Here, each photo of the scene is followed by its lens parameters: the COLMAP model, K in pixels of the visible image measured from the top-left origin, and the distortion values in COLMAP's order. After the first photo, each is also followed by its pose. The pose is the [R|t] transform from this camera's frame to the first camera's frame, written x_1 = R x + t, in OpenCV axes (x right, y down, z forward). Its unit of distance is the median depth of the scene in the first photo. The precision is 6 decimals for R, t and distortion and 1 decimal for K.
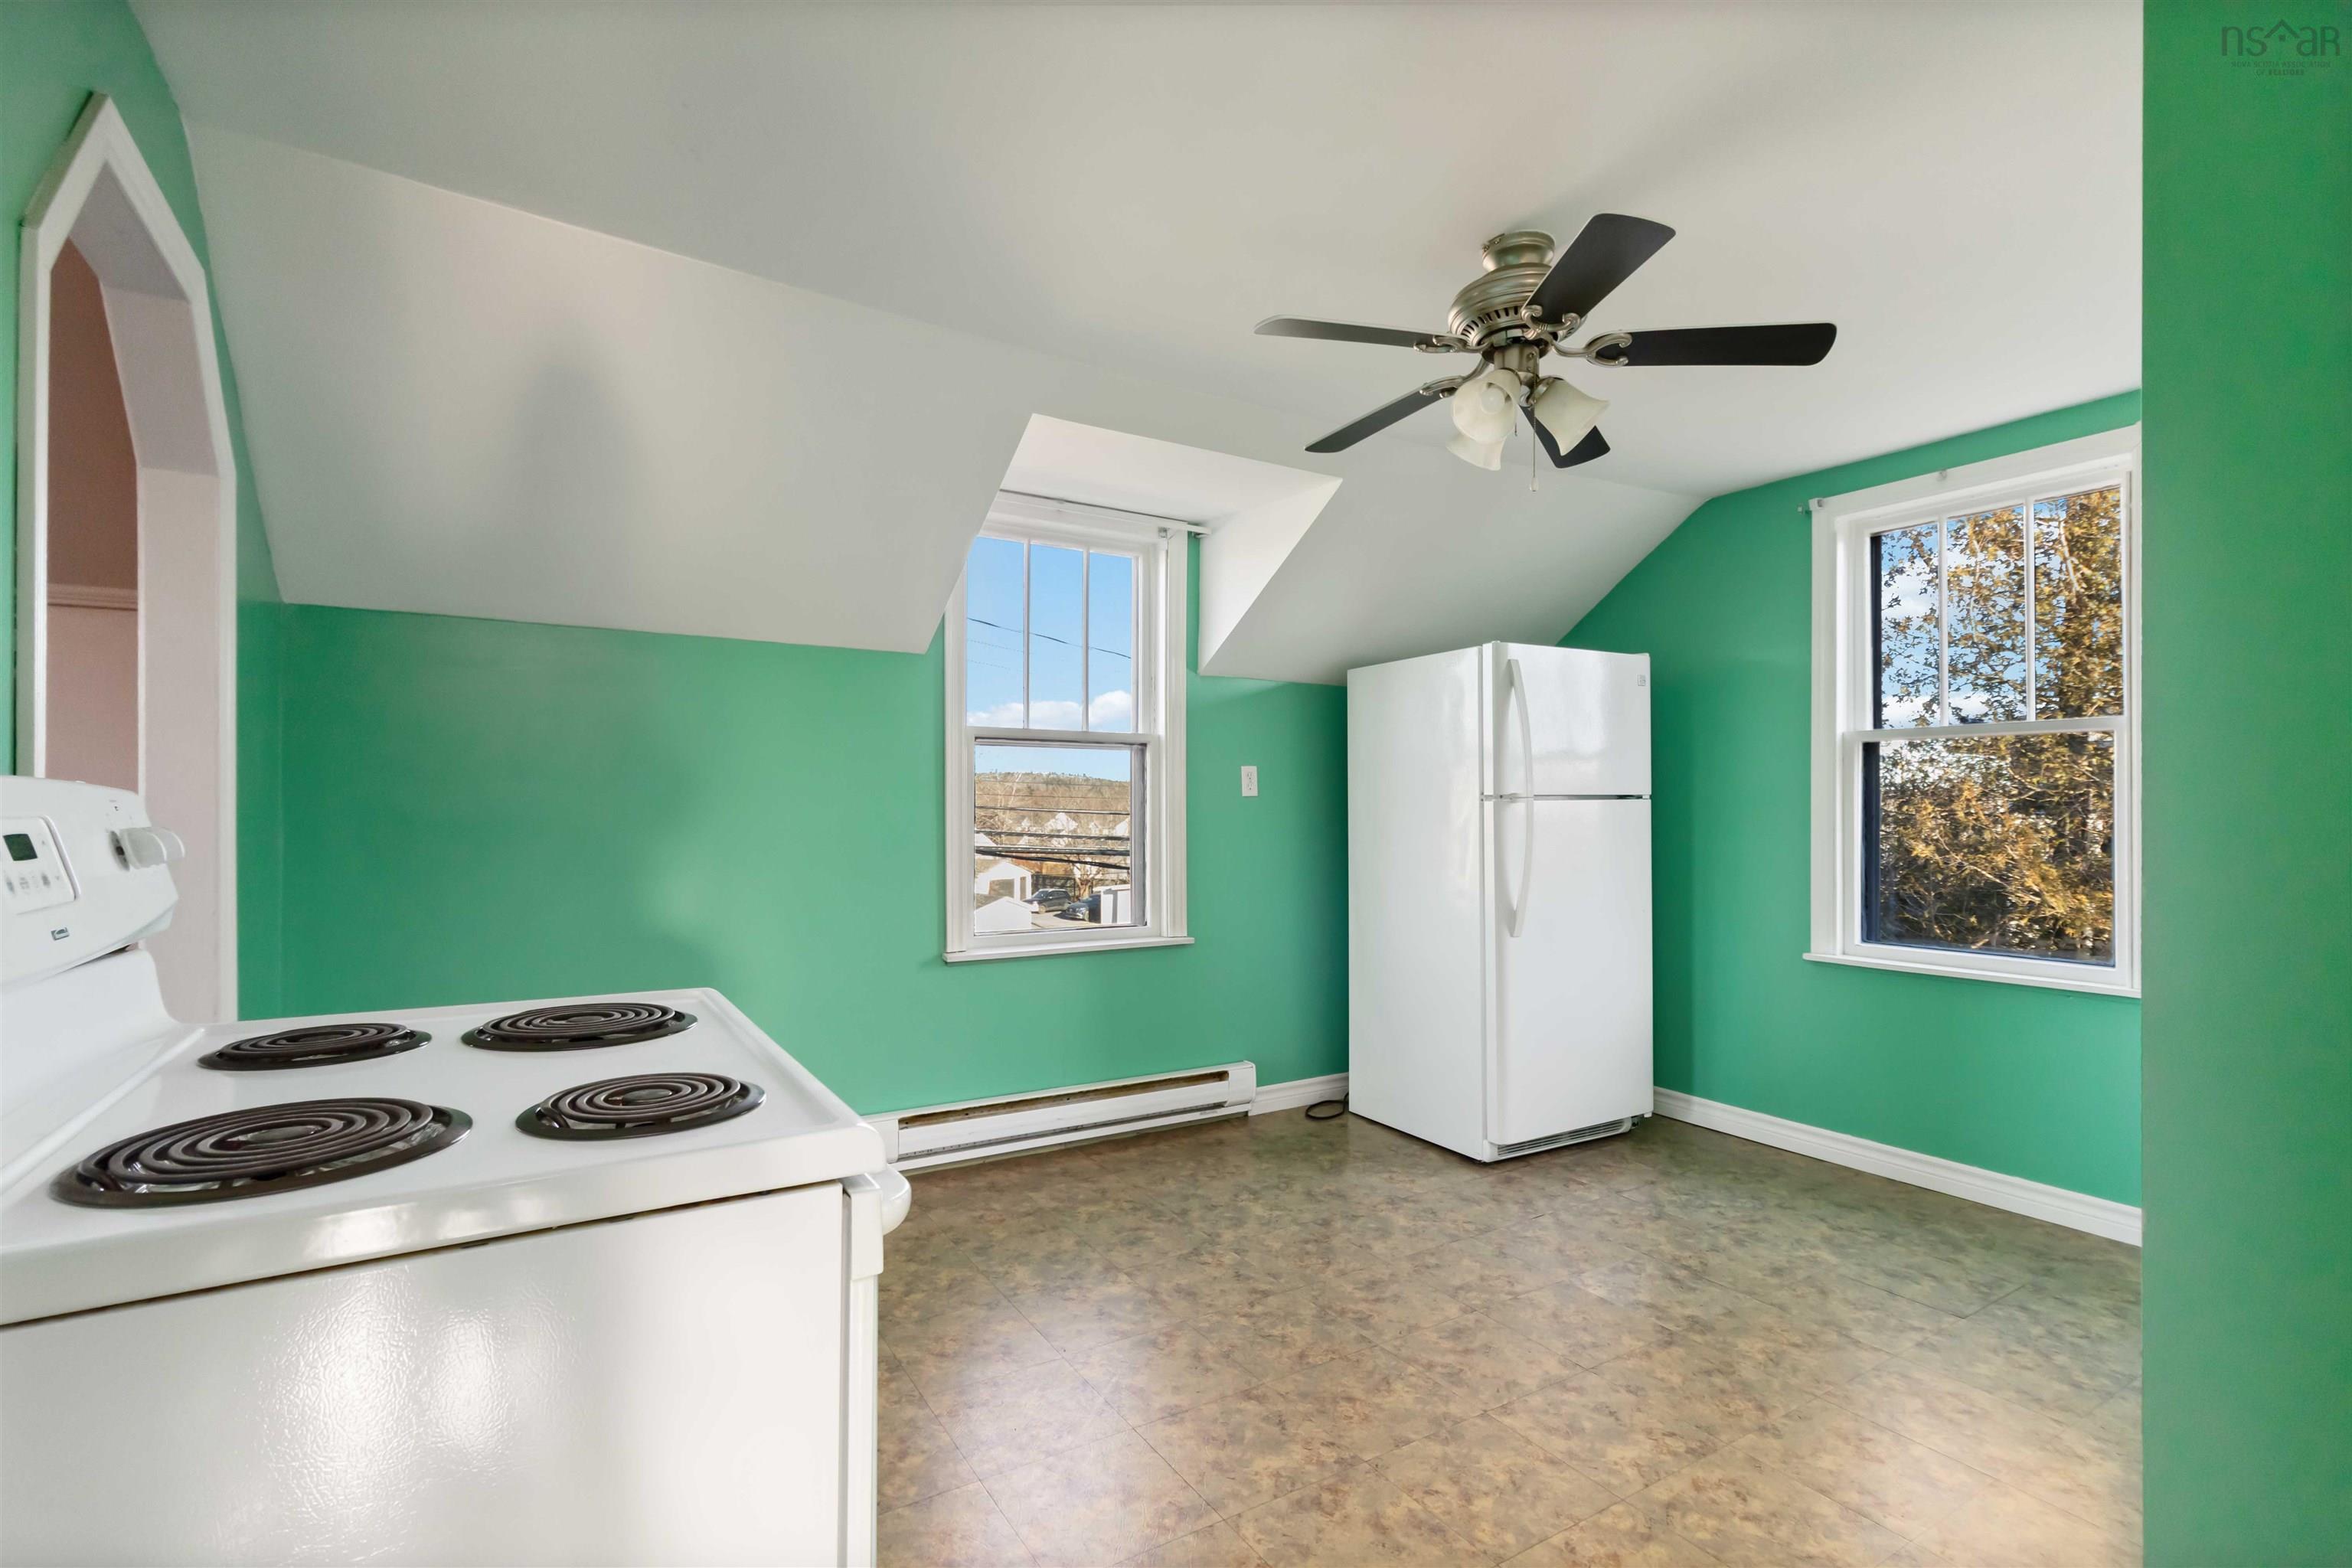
lens RADIAL K [[1088.2, 0, 1180.2], [0, 1088.2, 796.2], [0, 0, 1]] dist [0.005401, 0.000658]
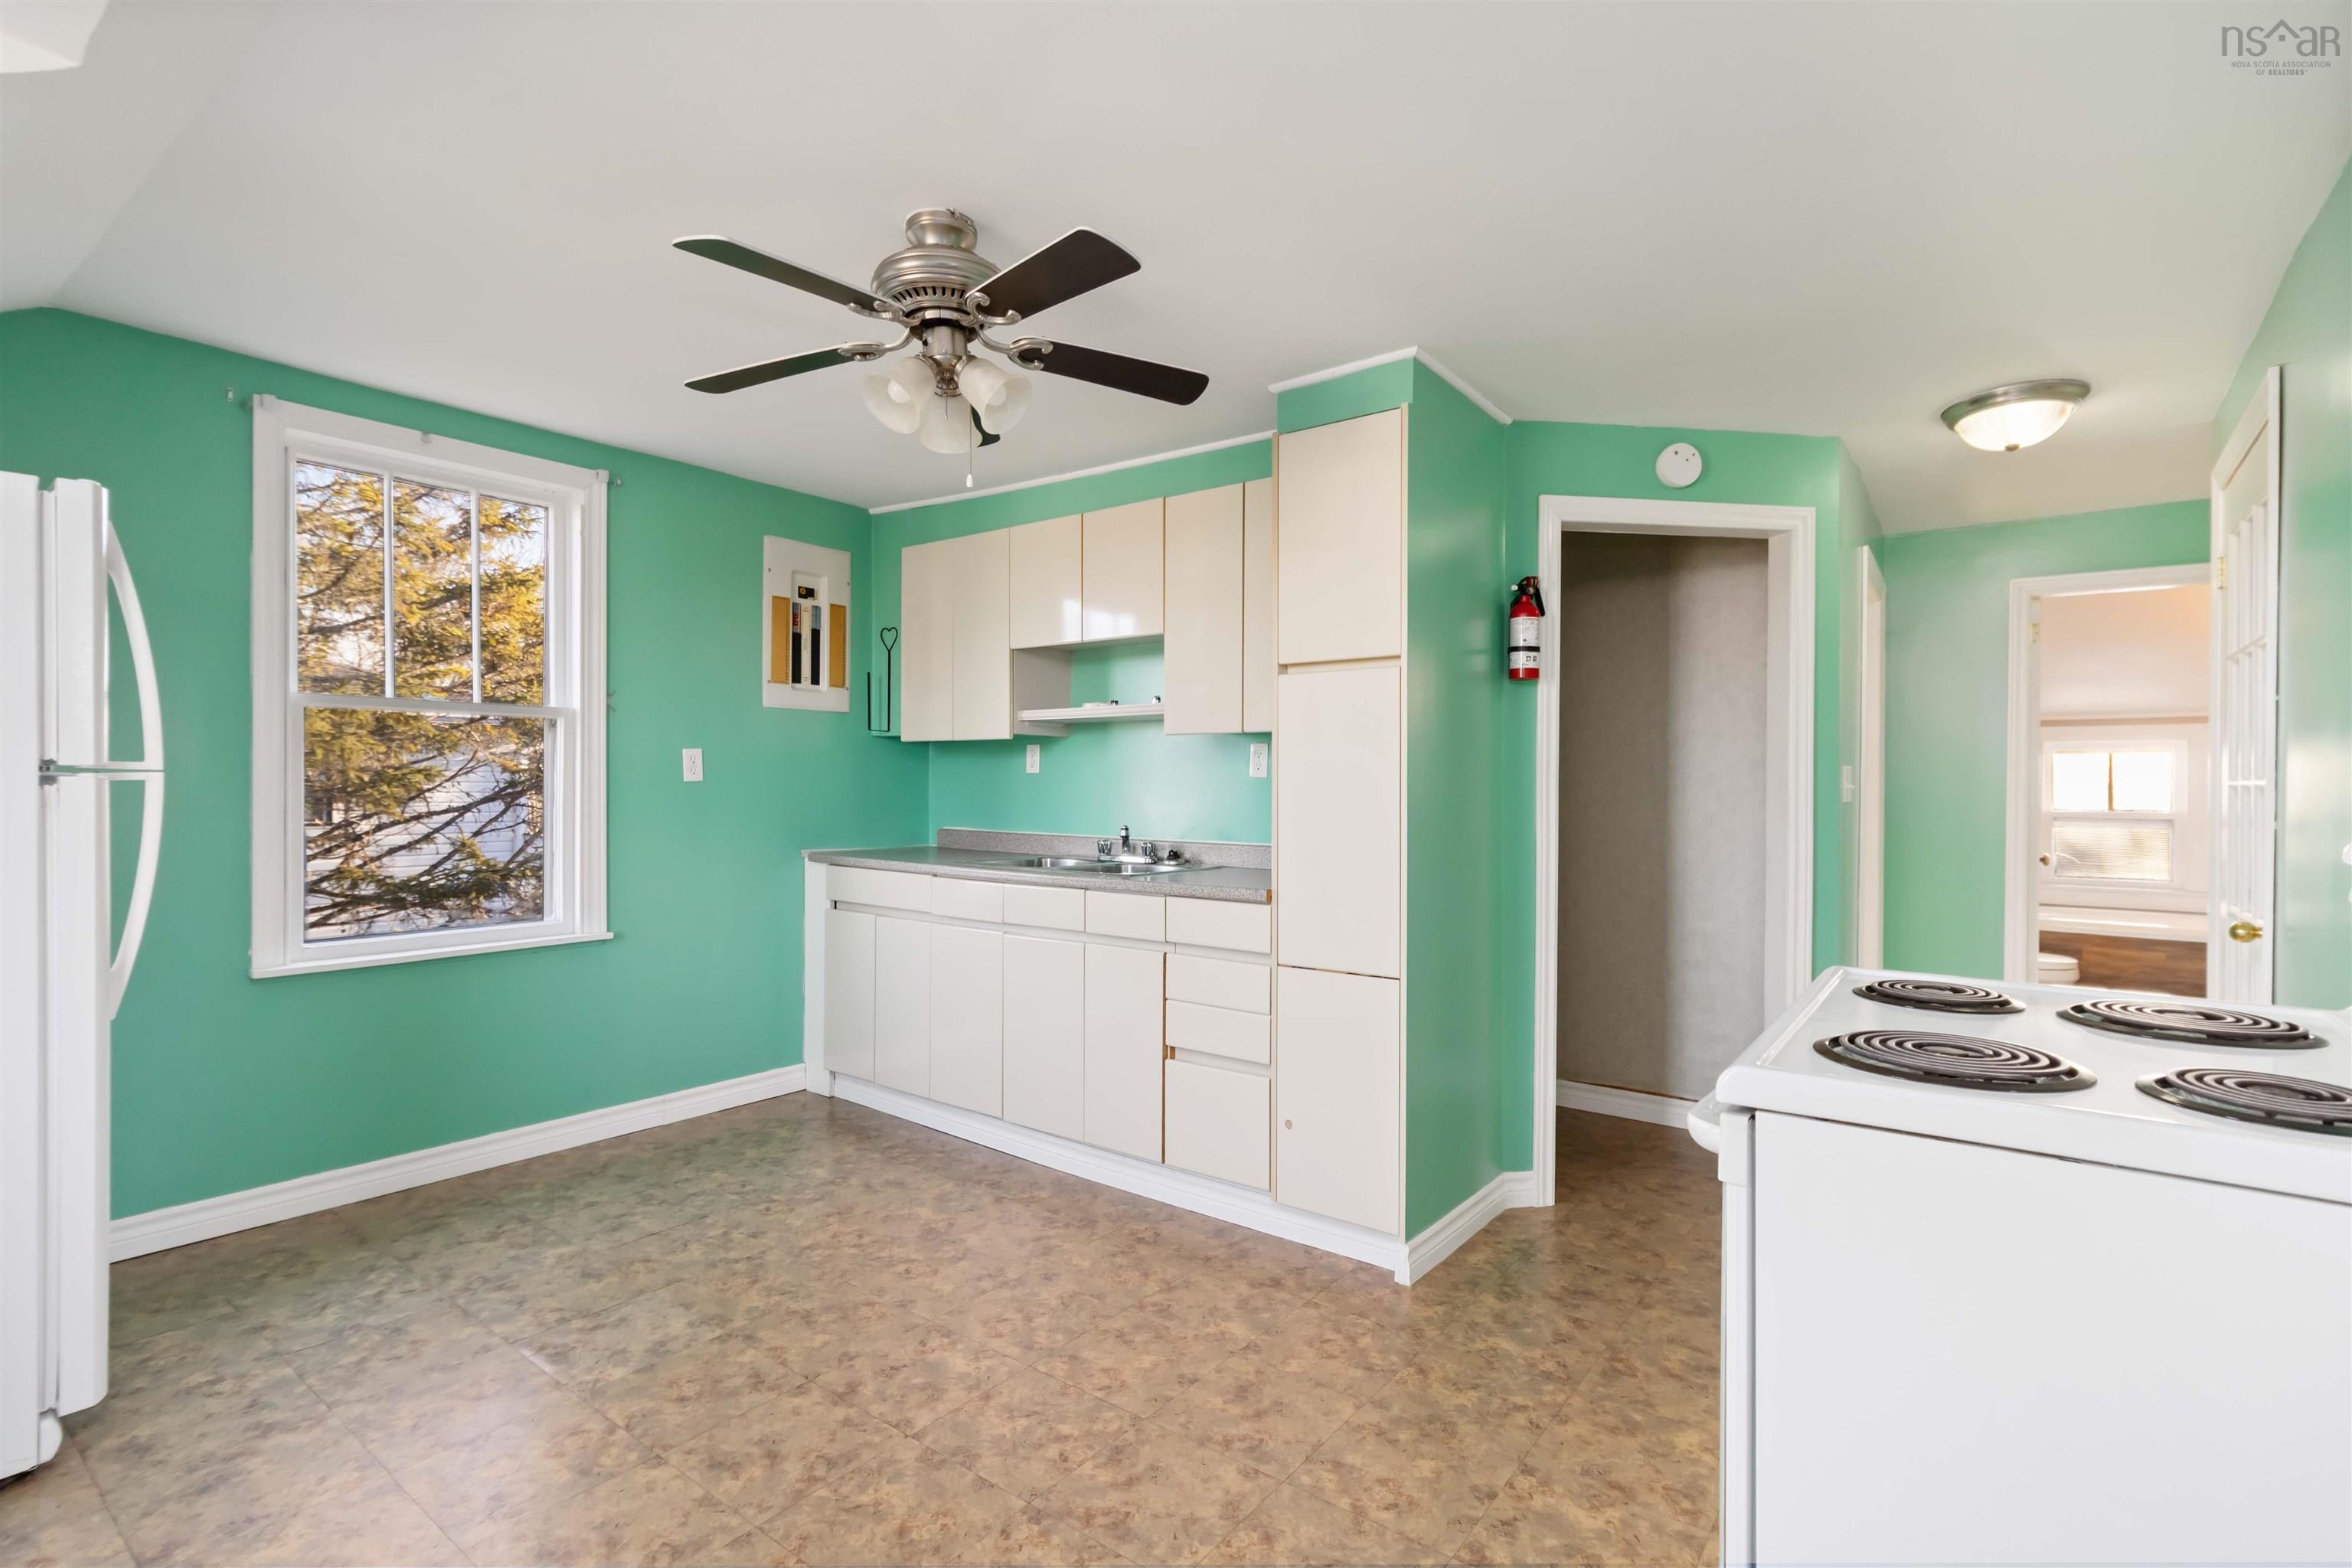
lens RADIAL K [[1088.2, 0, 1177.2], [0, 1088.2, 784.9], [0, 0, 1]] dist [0.005401, 0.000658]
pose [[-0.362859, -0.006331, 0.931822, -0.516837], [-0.015590, 0.999878, 0.000723, -0.001298], [-0.931714, -0.014265, -0.362914, 0.864073]]
